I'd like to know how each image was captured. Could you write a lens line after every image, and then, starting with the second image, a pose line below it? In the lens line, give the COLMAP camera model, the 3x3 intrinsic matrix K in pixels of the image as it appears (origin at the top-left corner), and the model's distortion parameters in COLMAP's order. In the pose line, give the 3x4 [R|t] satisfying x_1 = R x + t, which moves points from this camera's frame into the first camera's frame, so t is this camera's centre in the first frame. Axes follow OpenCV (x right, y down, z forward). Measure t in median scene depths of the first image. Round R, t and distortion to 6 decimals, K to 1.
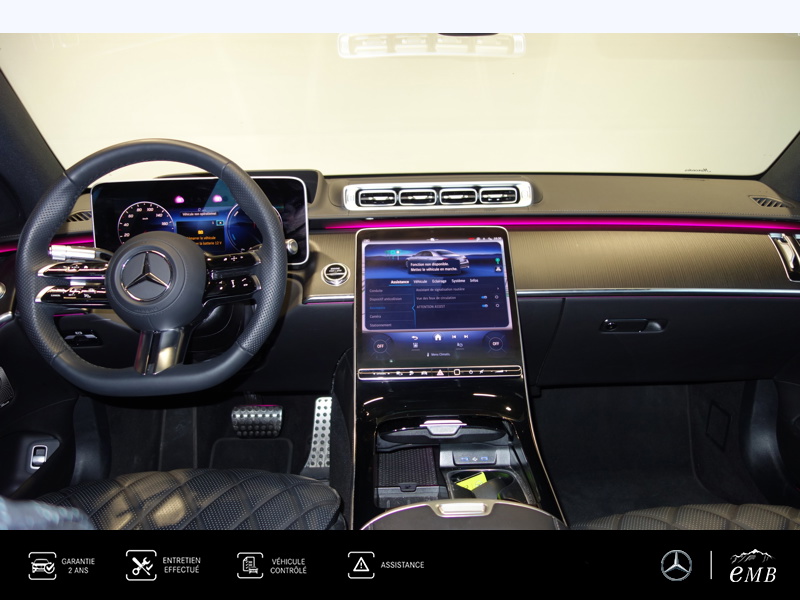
lens RADIAL K [[632.9, 0, 400.2], [0, 632.9, 294.3], [0, 0, 1]] dist [0.003440, -0.017008]
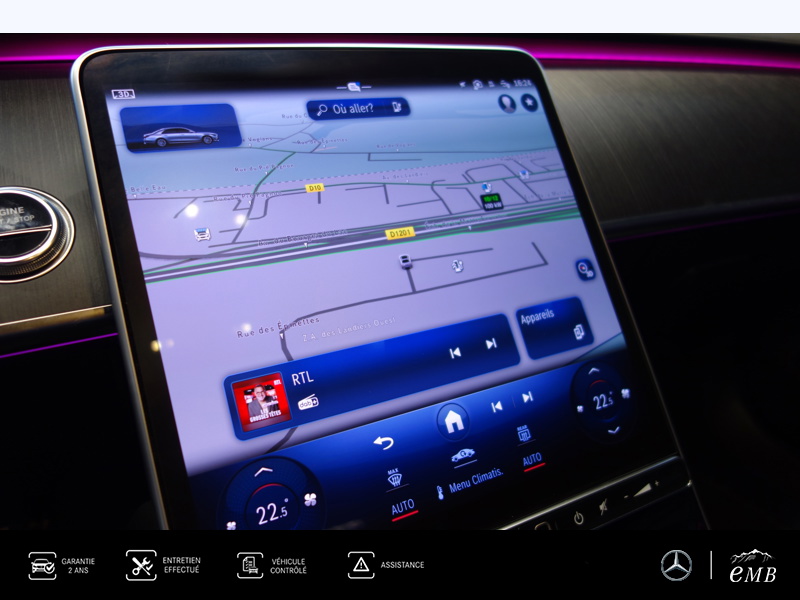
lens RADIAL K [[632.9, 0, 400.6], [0, 632.9, 298.0], [0, 0, 1]] dist [0.003440, -0.017008]
pose [[0.888561, -0.149947, 0.433562, -0.078708], [0.067819, 0.977625, 0.199121, -0.047184], [-0.453719, -0.147527, 0.878849, 0.719933]]
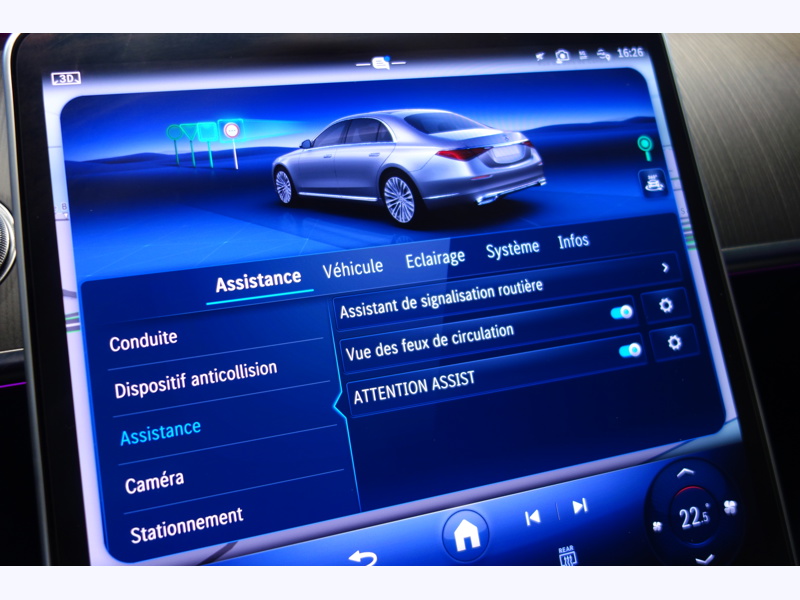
lens RADIAL K [[632.9, 0, 400.0], [0, 632.9, 300.1], [0, 0, 1]] dist [0.003440, -0.017008]
pose [[0.966904, -0.109324, 0.230533, -0.004225], [0.043099, 0.960550, 0.274747, -0.068254], [-0.251475, -0.255718, 0.933471, 0.779894]]
